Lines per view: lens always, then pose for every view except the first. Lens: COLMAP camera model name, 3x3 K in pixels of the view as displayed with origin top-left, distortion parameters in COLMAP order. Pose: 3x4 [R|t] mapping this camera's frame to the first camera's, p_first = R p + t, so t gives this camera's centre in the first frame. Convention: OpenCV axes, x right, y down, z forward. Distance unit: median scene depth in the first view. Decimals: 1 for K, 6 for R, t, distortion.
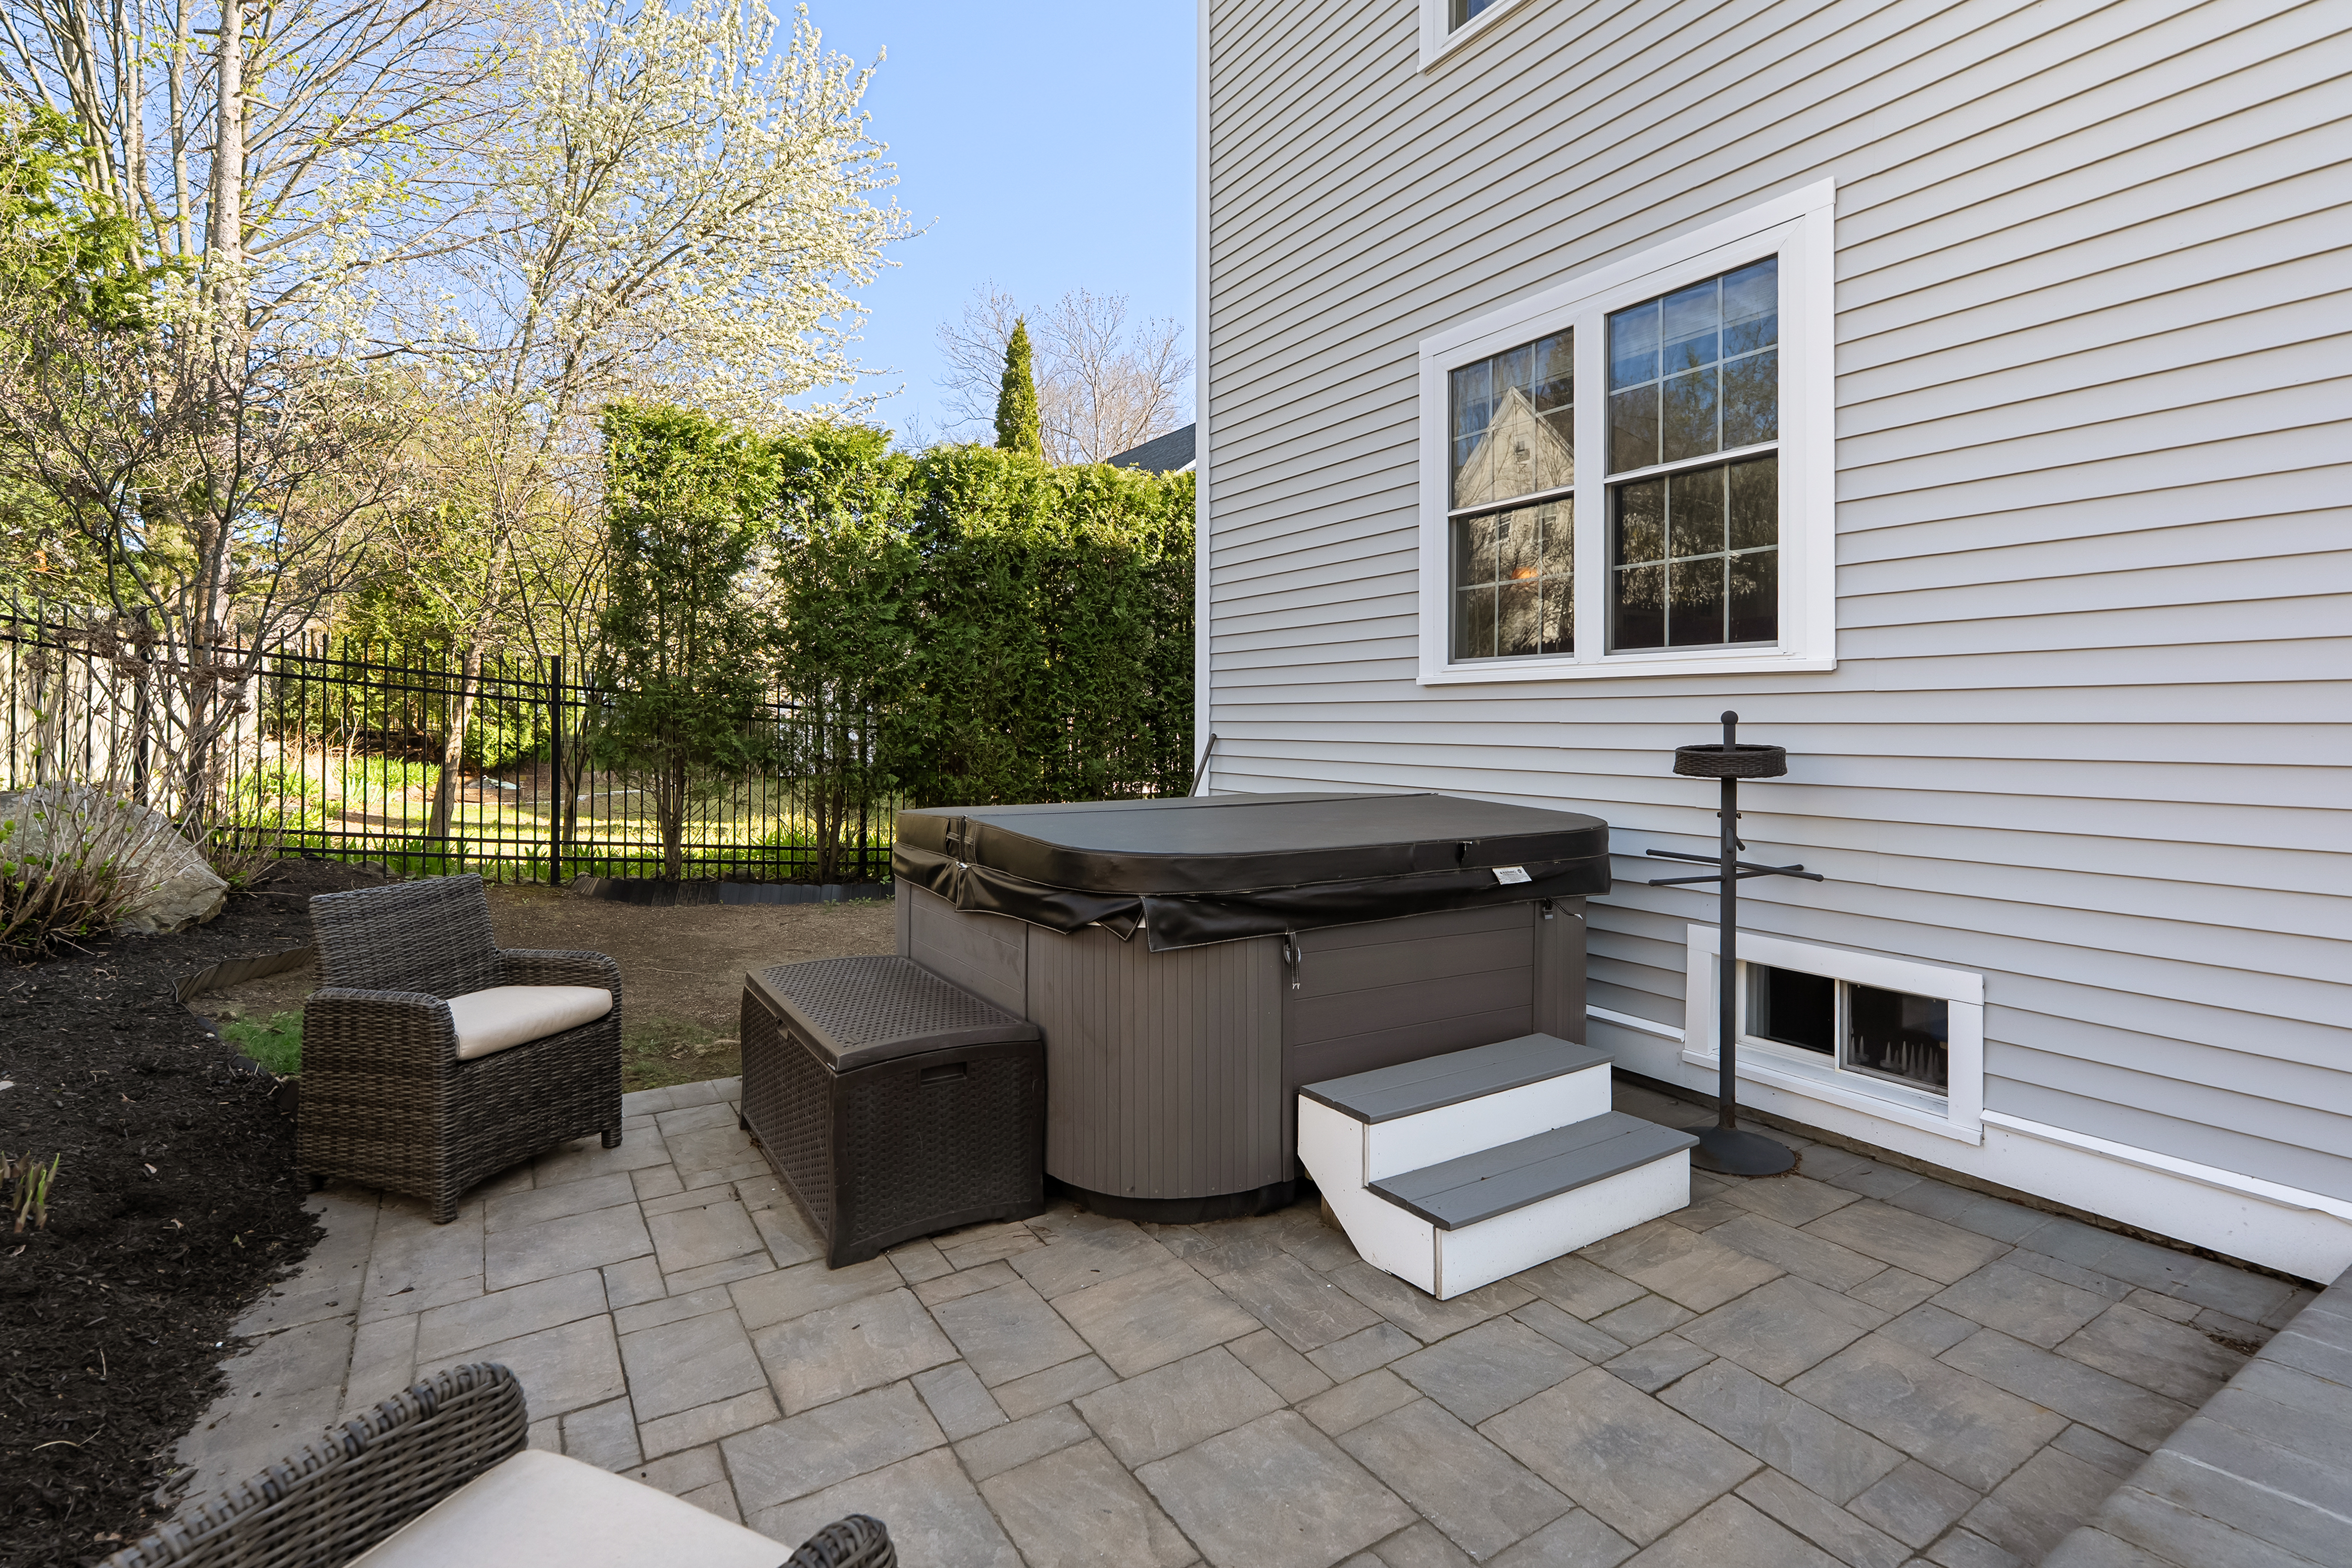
lens RADIAL K [[1089.7, 0, 1178.5], [0, 1089.7, 718.9], [0, 0, 1]] dist [-0.000668, -0.000030]
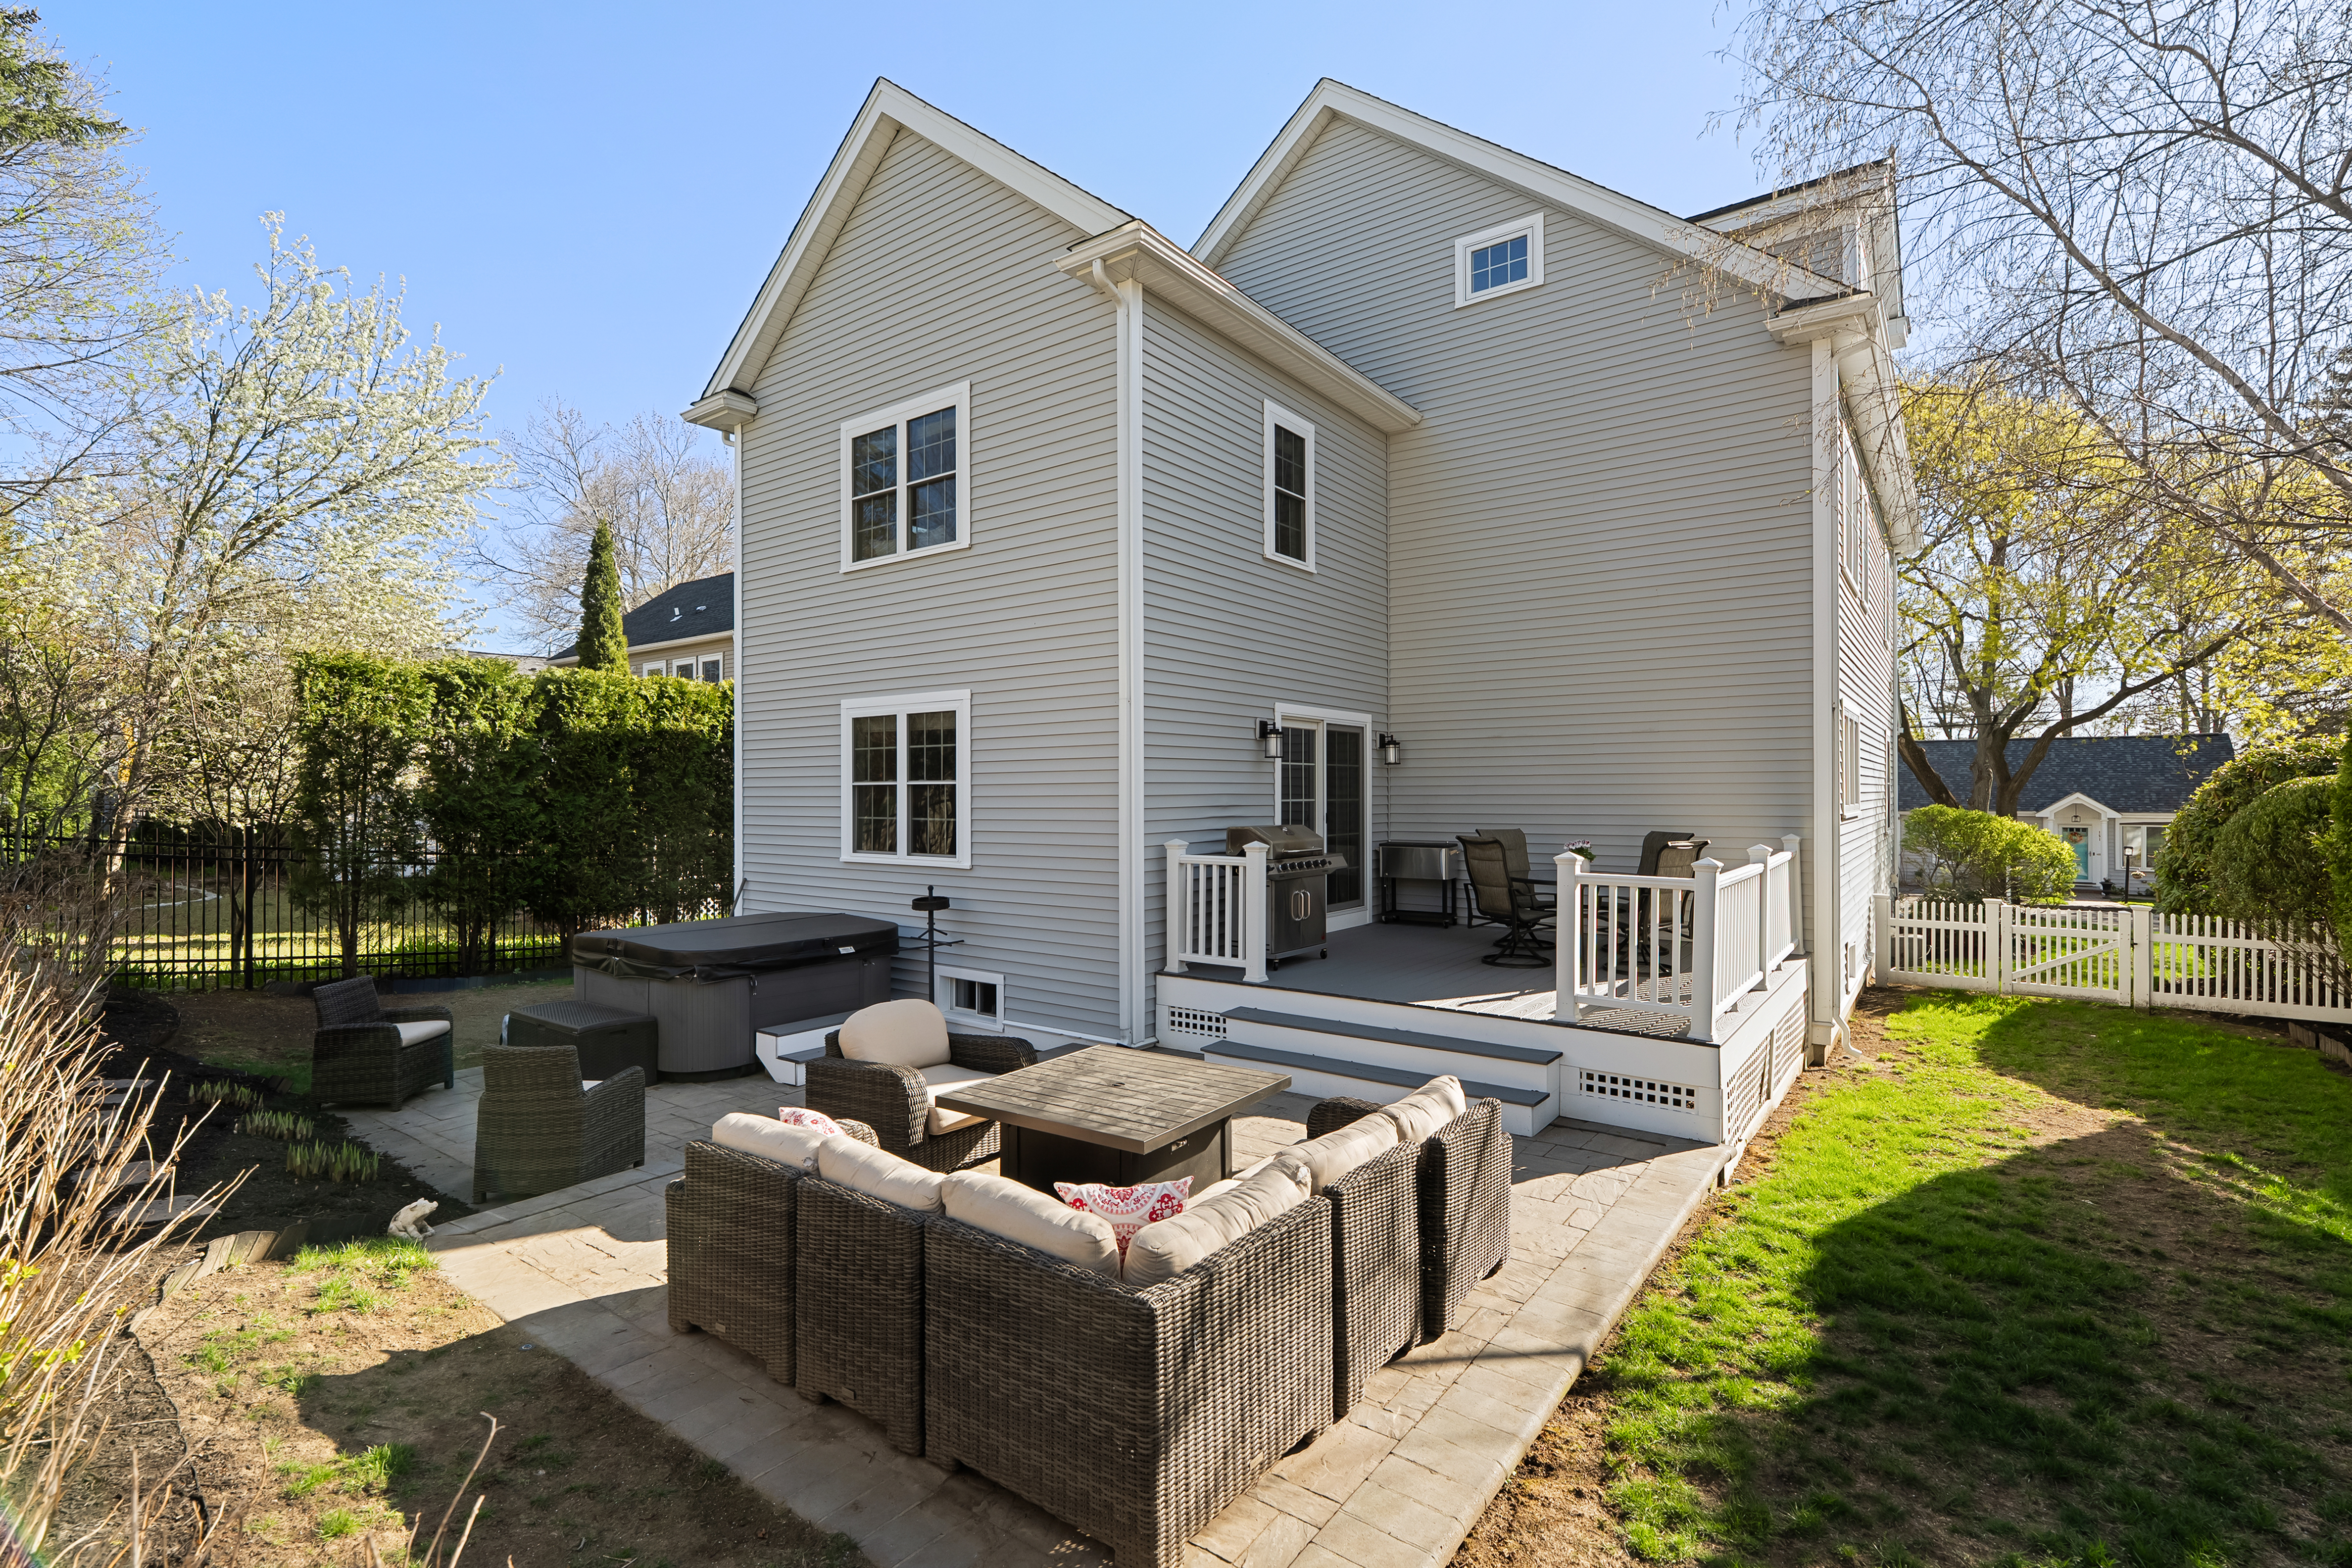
lens RADIAL K [[1074.1, 0, 1173.6], [0, 1074.1, 792.2], [0, 0, 1]] dist [-0.004079, -0.000229]
pose [[0.934254, -0.005527, 0.356566, 0.044705], [0.004359, 0.999982, 0.004079, -0.095898], [-0.356582, -0.002257, 0.934261, -0.666938]]
